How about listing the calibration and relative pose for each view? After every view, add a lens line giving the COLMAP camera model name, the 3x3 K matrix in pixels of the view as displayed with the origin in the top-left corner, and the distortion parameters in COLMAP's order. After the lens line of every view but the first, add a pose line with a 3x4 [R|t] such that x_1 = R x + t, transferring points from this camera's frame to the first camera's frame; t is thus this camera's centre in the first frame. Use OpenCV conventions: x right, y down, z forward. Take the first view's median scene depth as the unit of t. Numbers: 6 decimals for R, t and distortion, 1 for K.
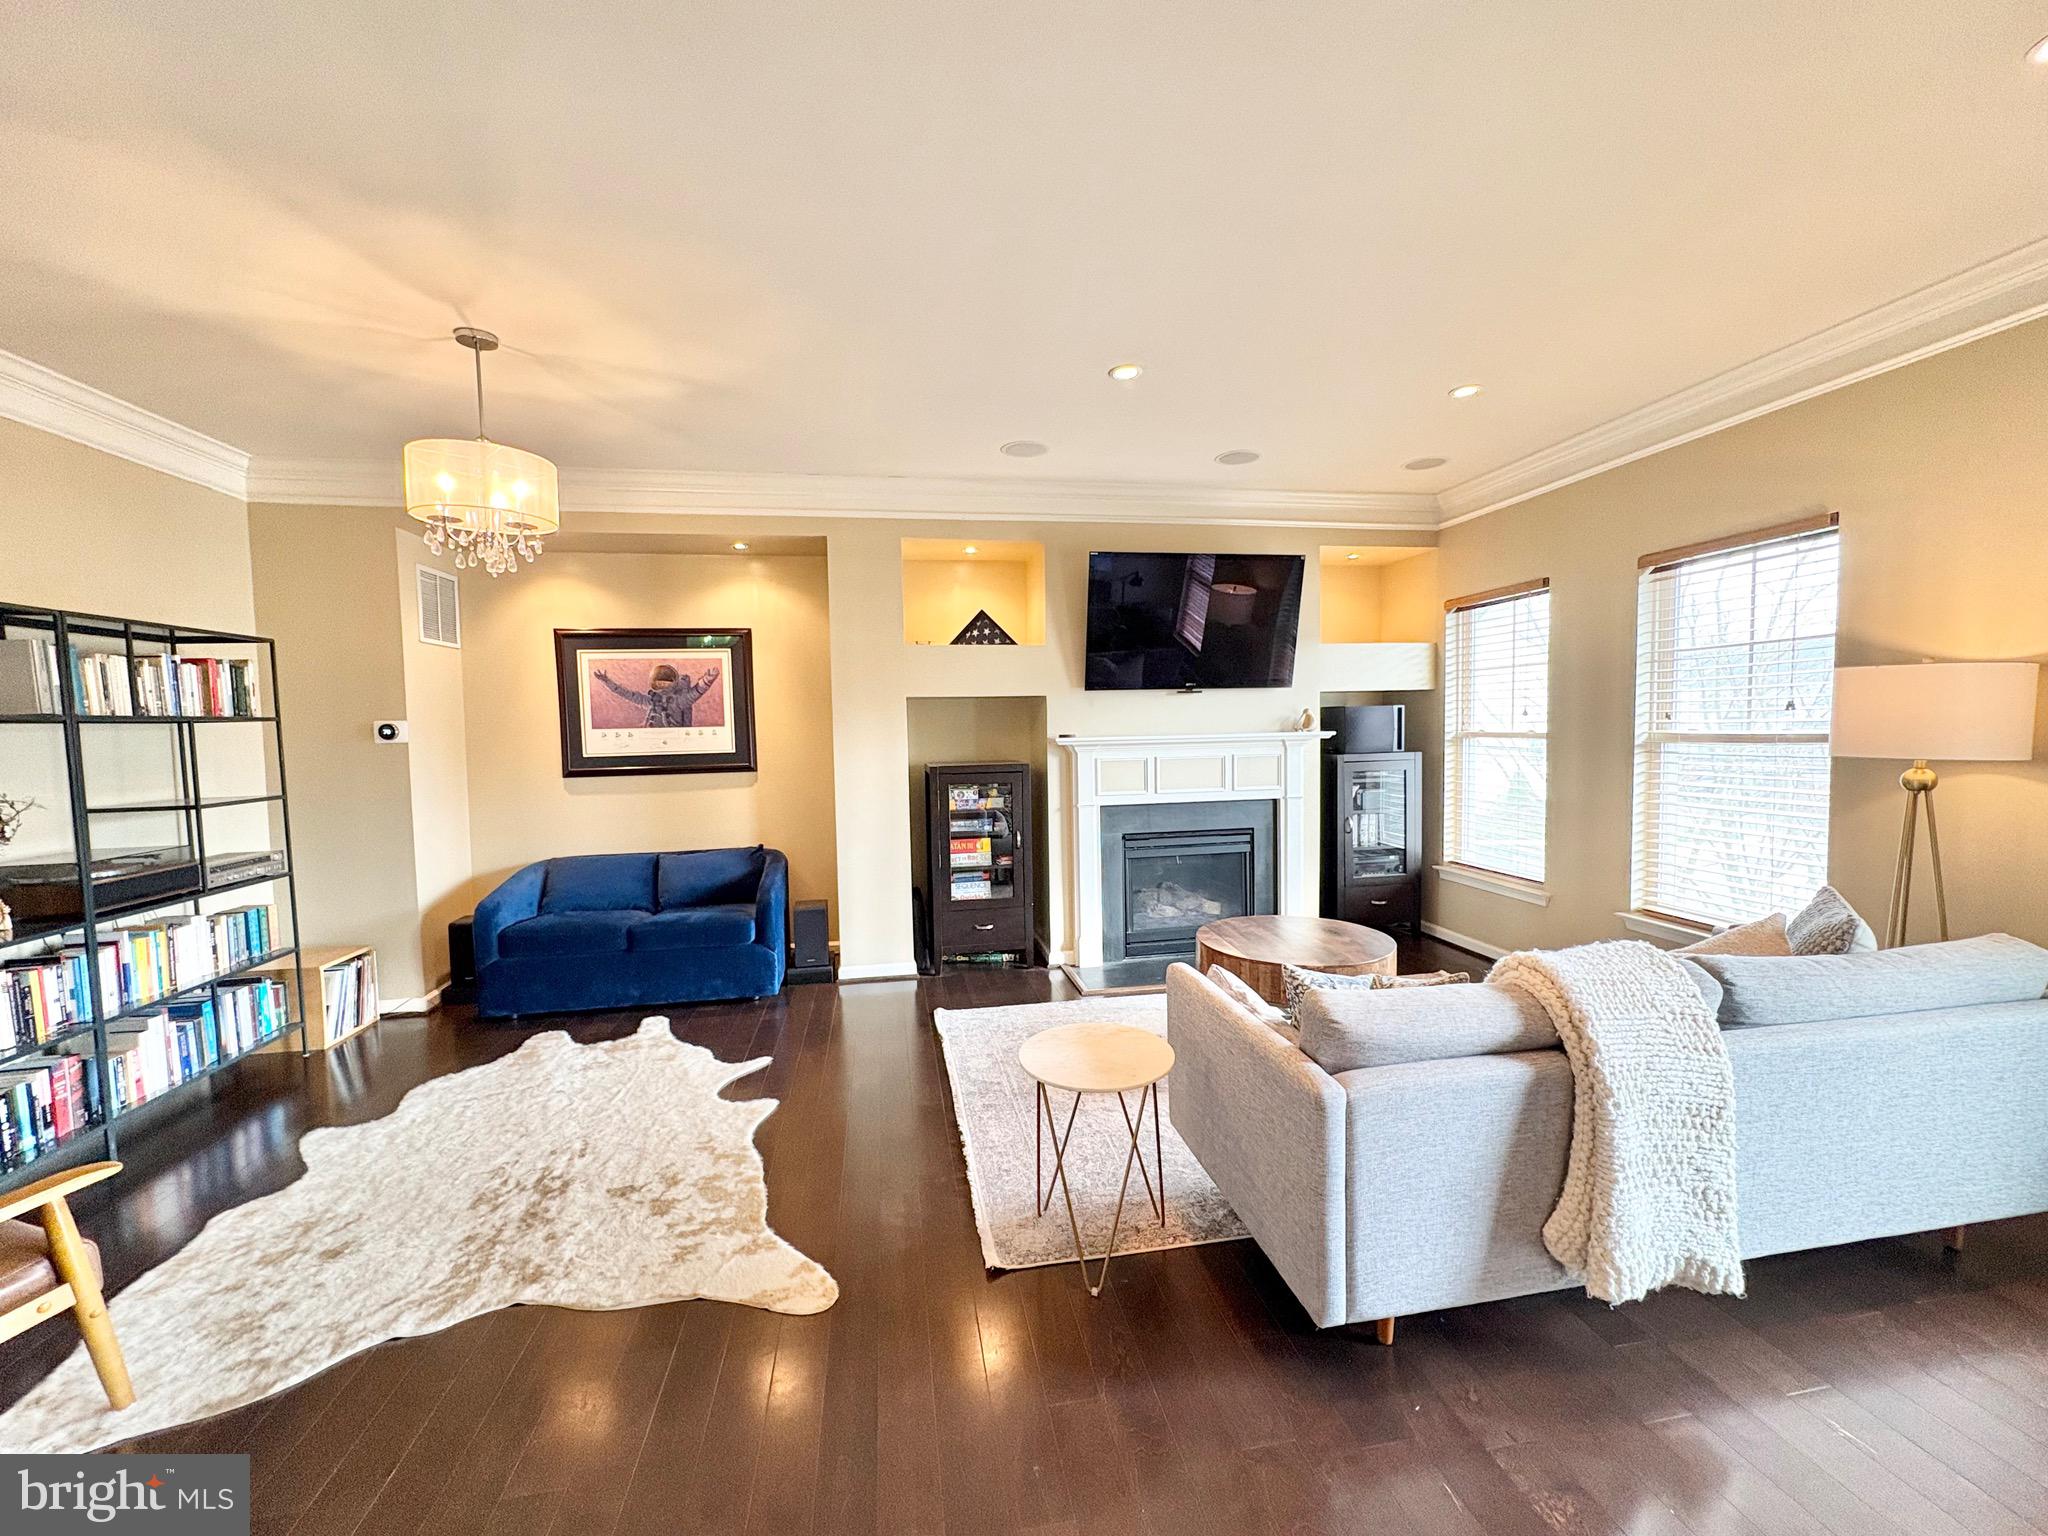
lens RADIAL K [[813.9, 0, 1031.7], [0, 813.9, 771.2], [0, 0, 1]] dist [-0.001333, 0.000578]
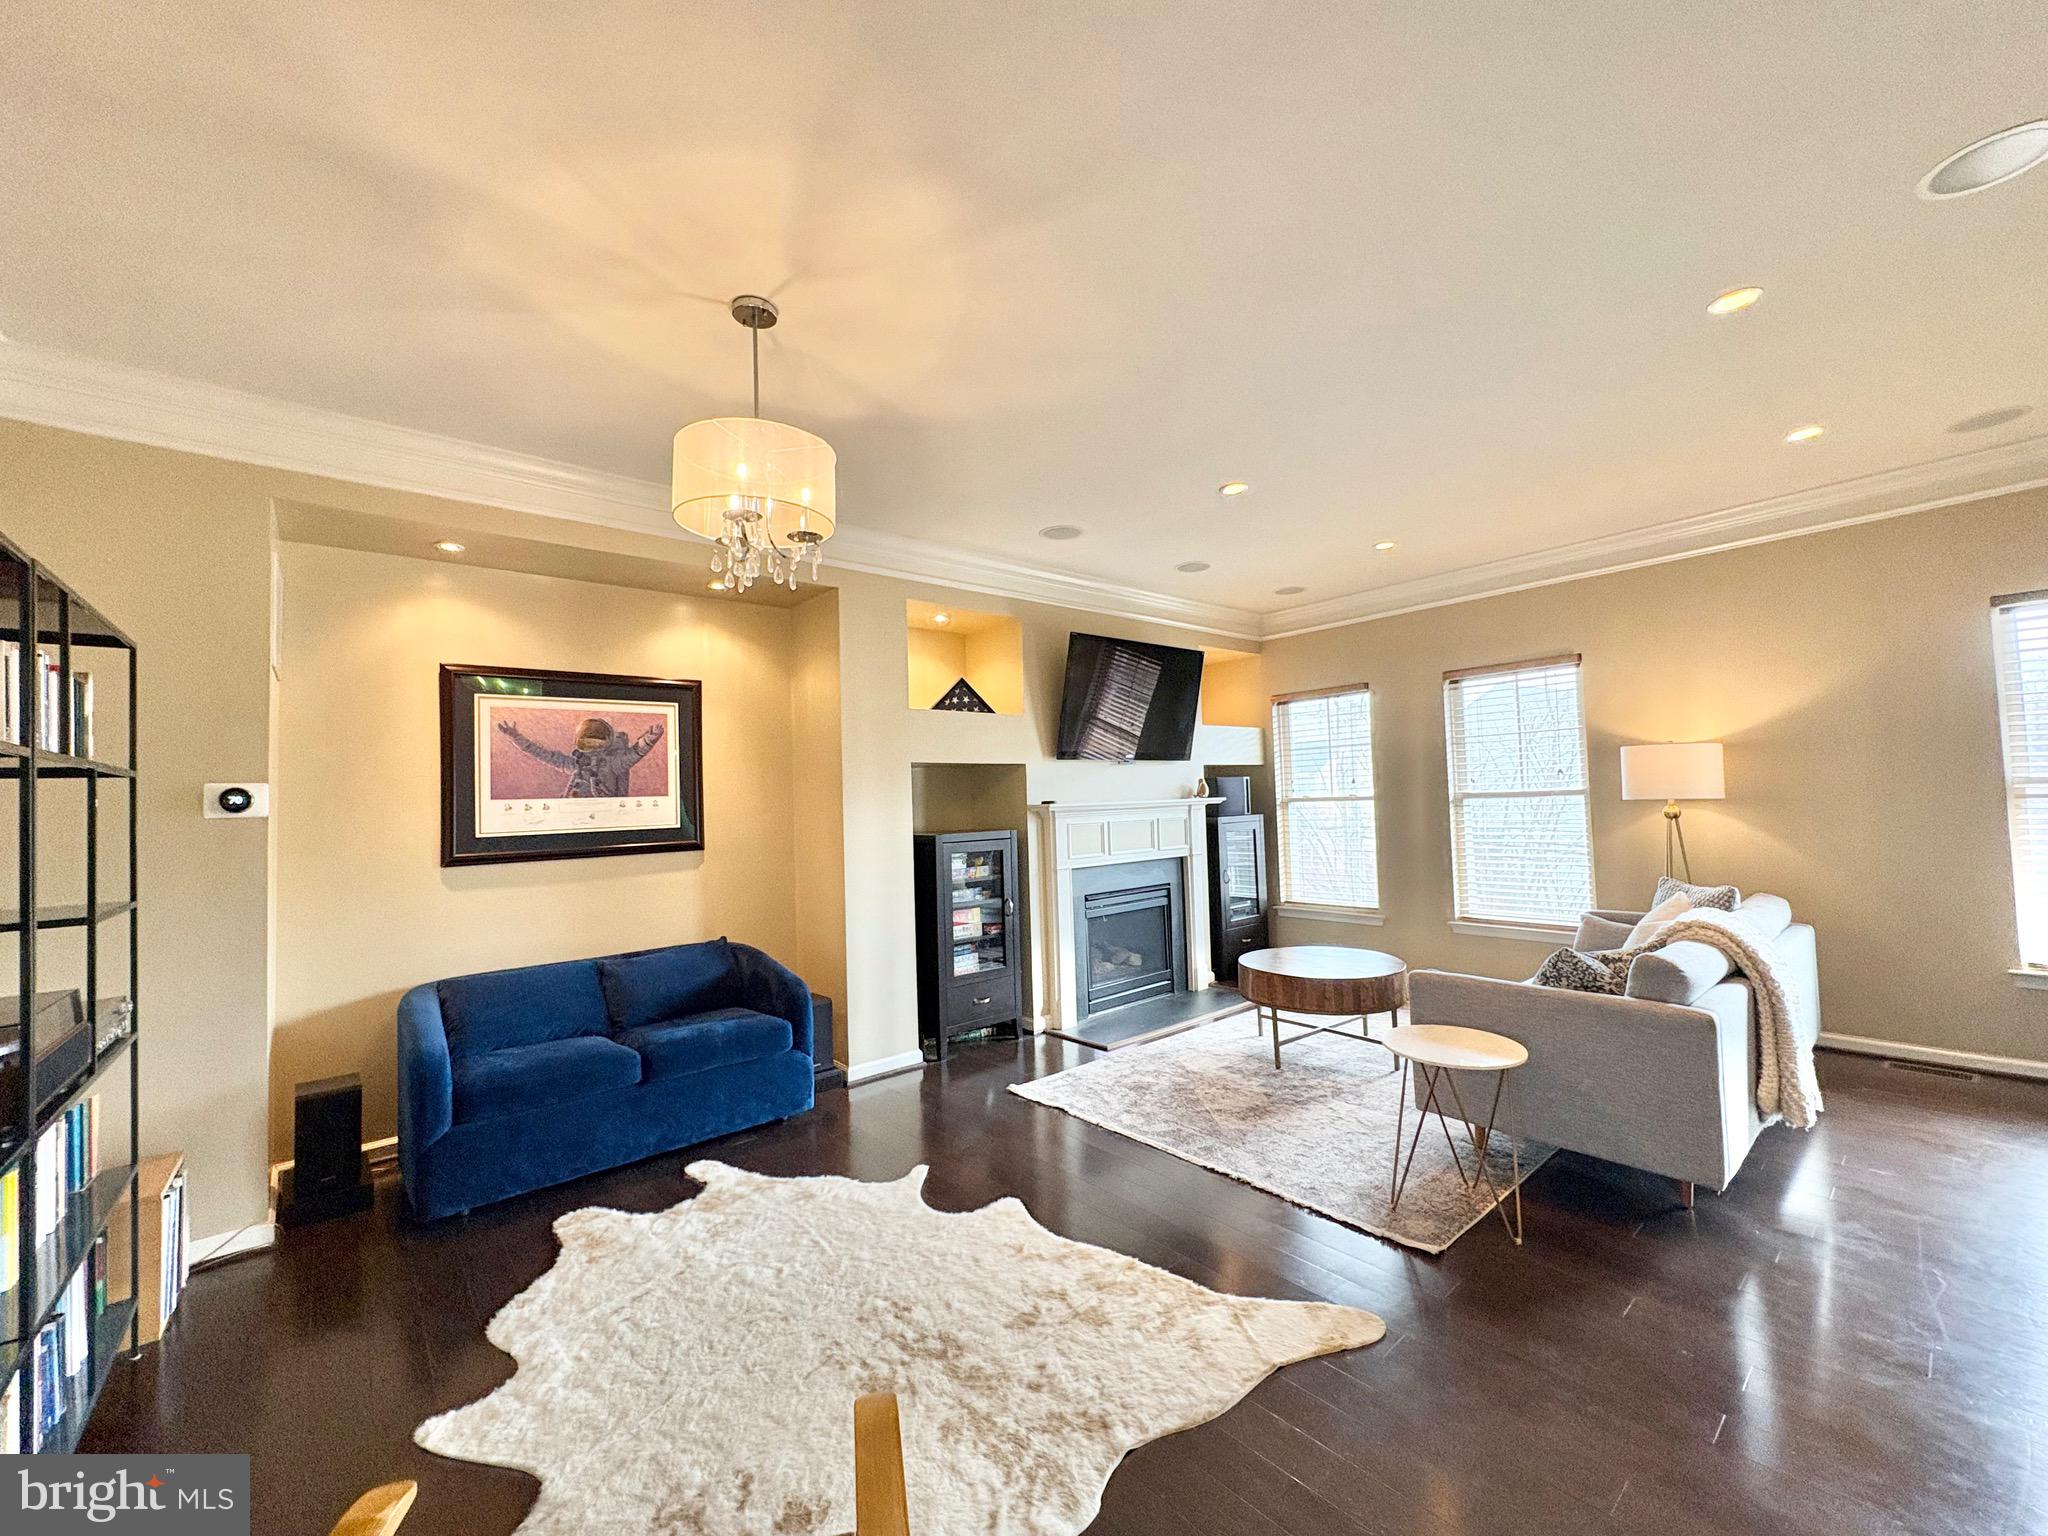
lens RADIAL K [[813.9, 0, 1033.3], [0, 813.9, 769.5], [0, 0, 1]] dist [-0.001333, 0.000578]
pose [[0.863582, 0.010995, 0.504088, -0.488810], [0.044824, 0.994130, -0.098474, 0.016294], [-0.502212, 0.107636, 0.858020, 0.110602]]
